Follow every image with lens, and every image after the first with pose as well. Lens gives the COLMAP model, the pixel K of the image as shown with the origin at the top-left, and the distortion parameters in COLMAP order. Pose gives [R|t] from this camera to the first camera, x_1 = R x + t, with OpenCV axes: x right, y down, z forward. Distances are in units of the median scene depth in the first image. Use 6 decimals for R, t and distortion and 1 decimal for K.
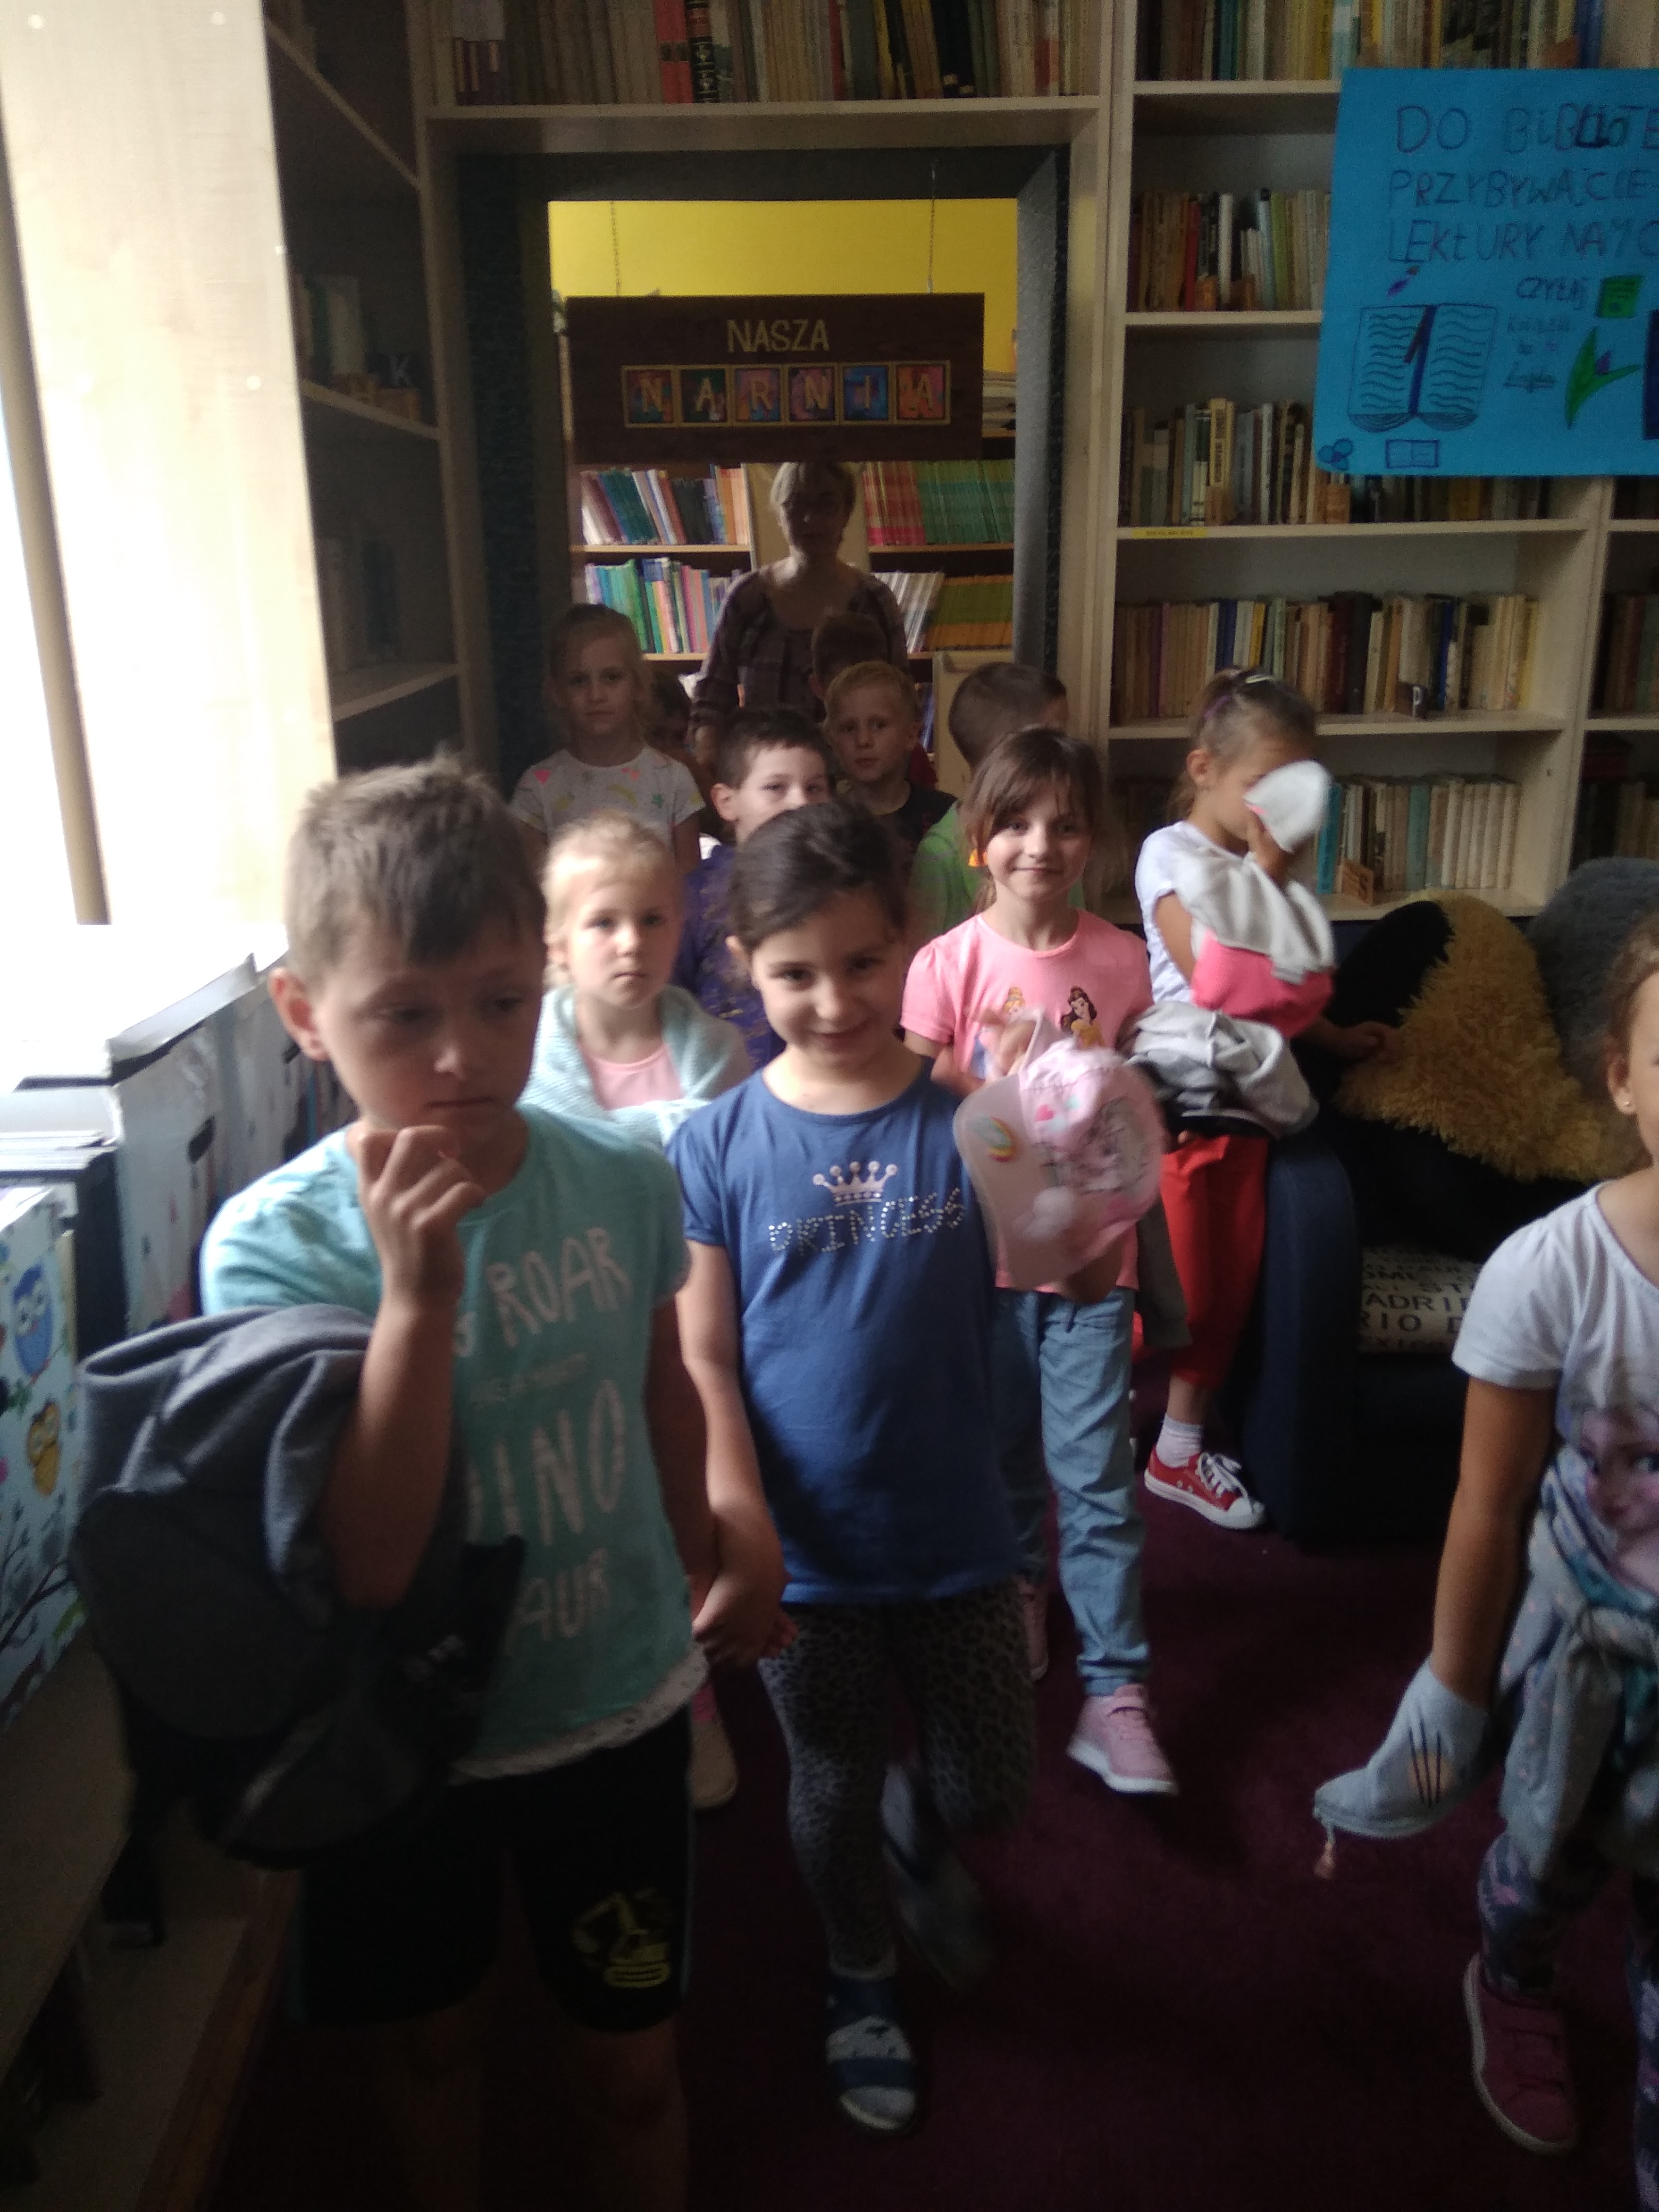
lens RADIAL K [[1790.1, 0, 824.1], [0, 1790.1, 1097.1], [0, 0, 1]] dist [0.081841, -0.140003]
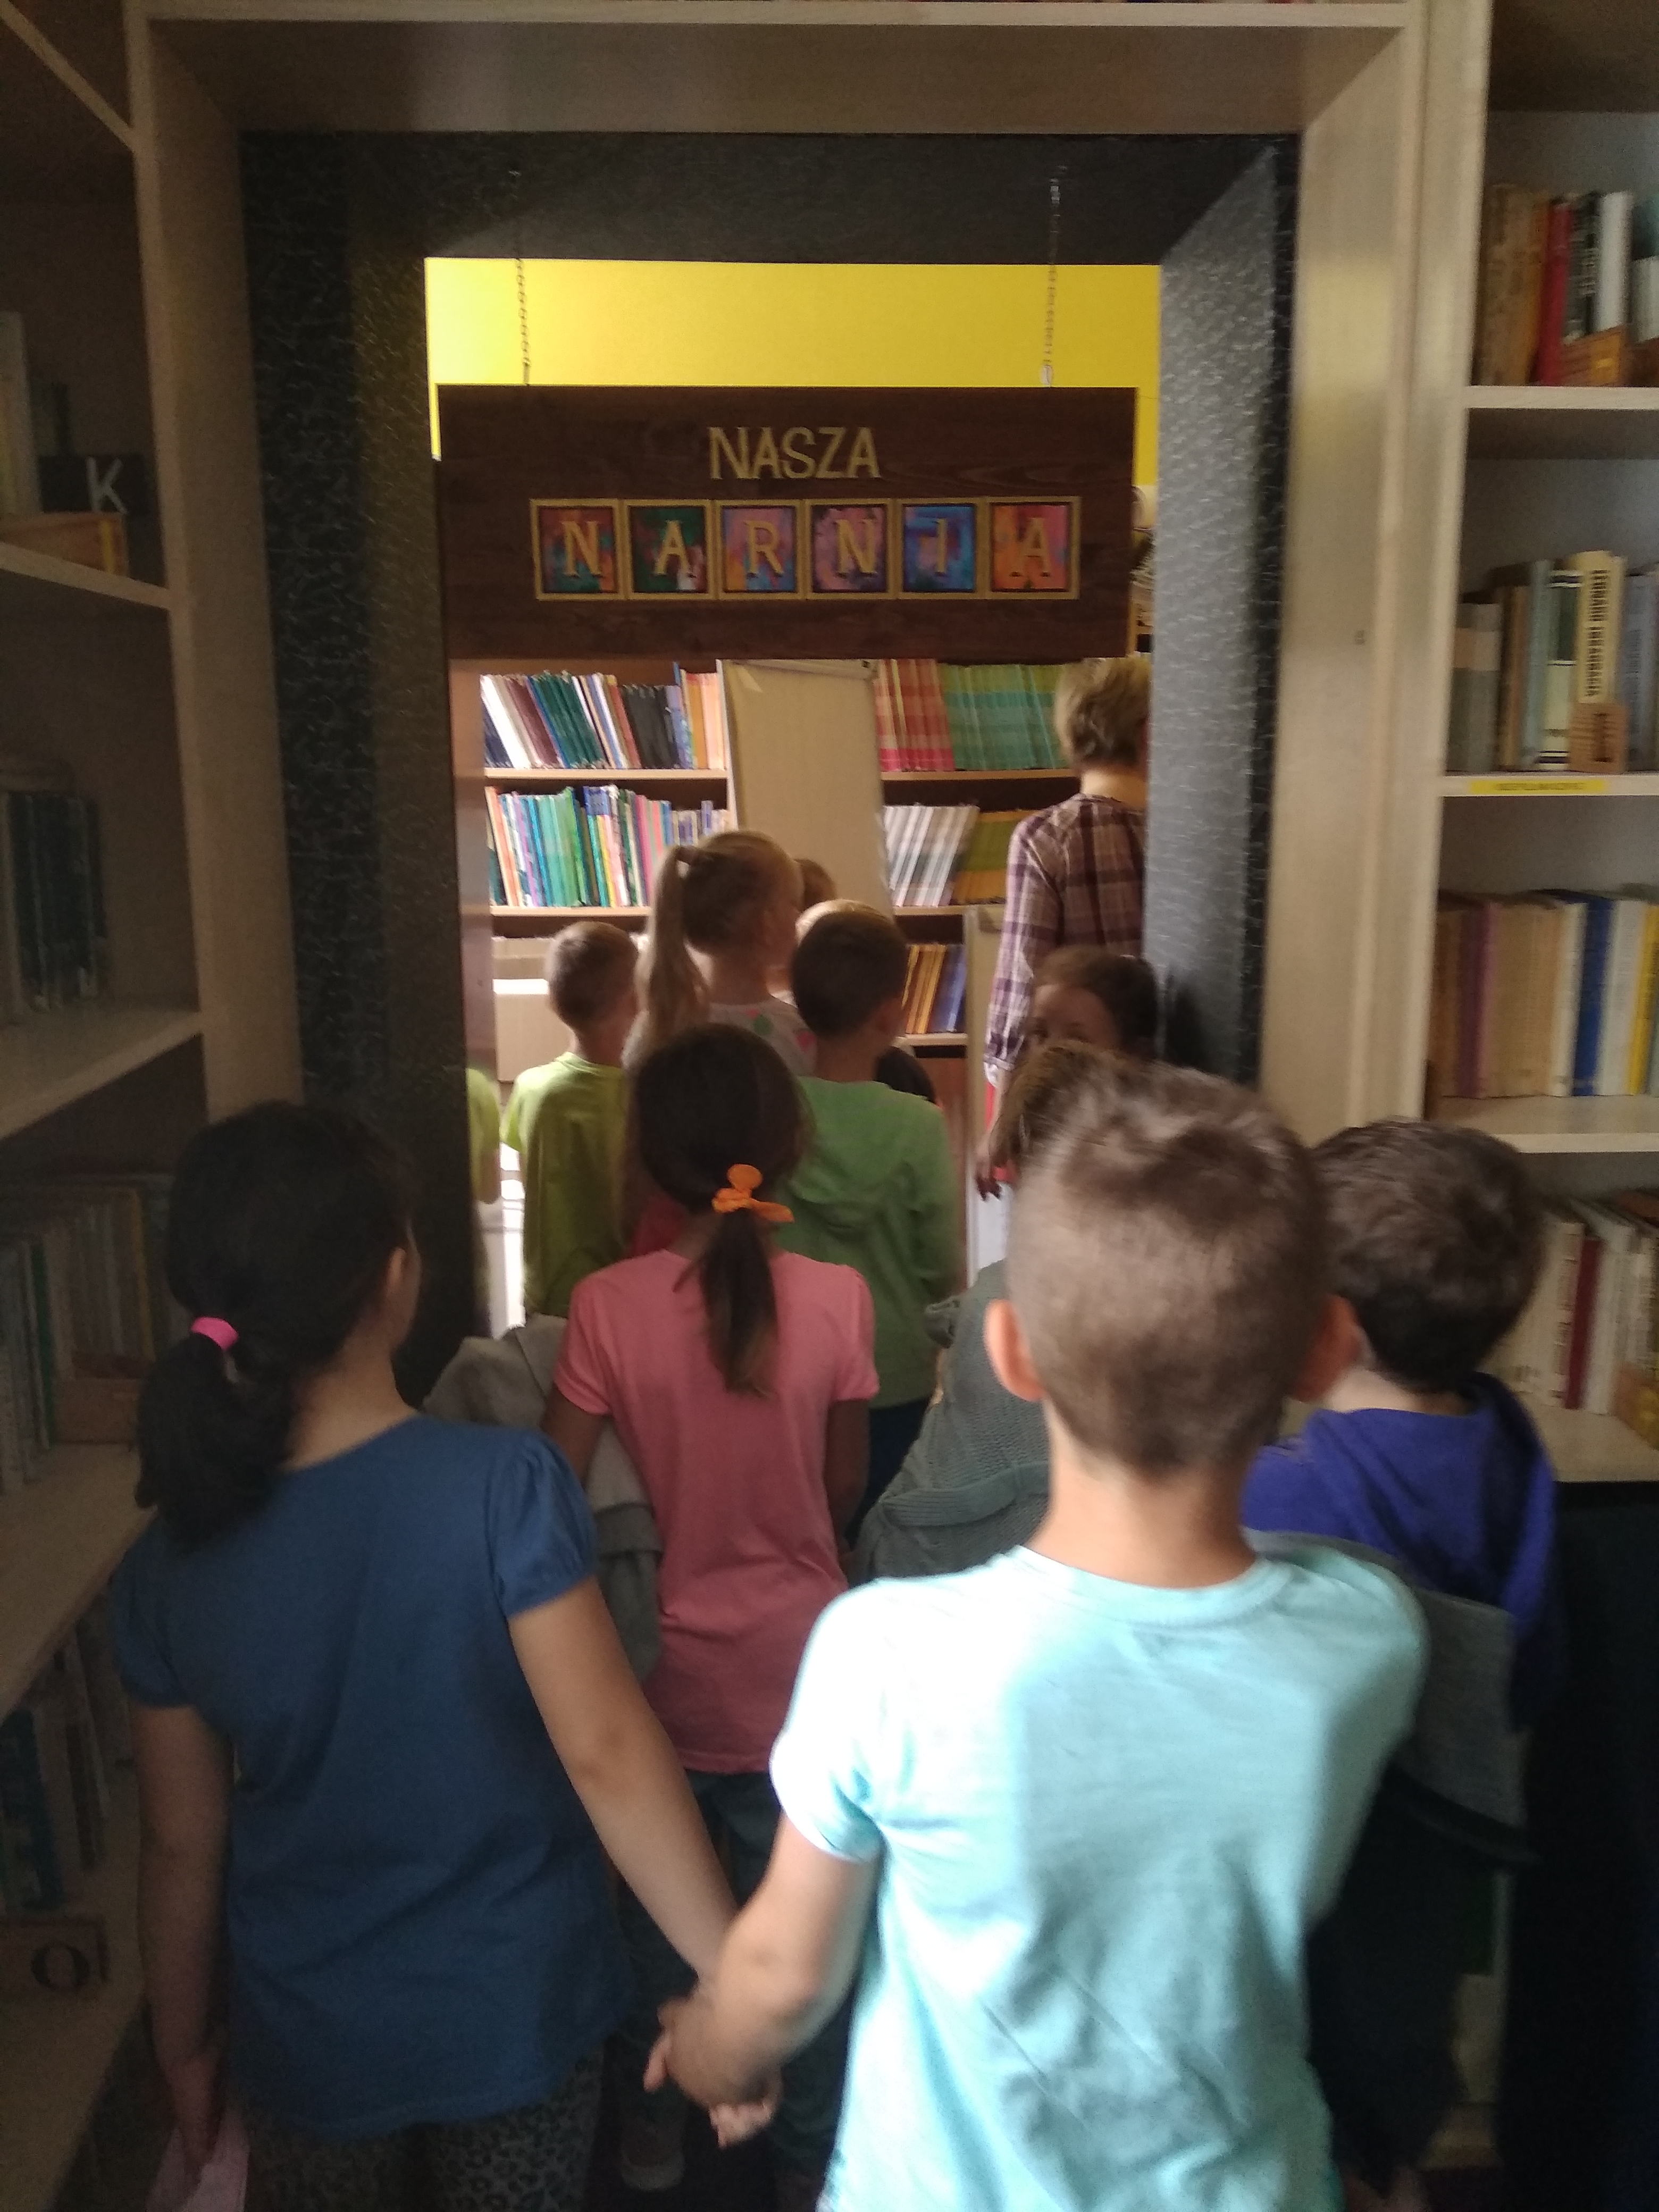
lens RADIAL K [[1803.1, 0, 842.5], [0, 1803.1, 1129.8], [0, 0, 1]] dist [0.016982, -0.013033]
pose [[0.999409, -0.001587, 0.034351, -0.029811], [0.004691, 0.995890, -0.090449, -0.142056], [-0.034066, 0.090556, 0.995309, 0.418621]]
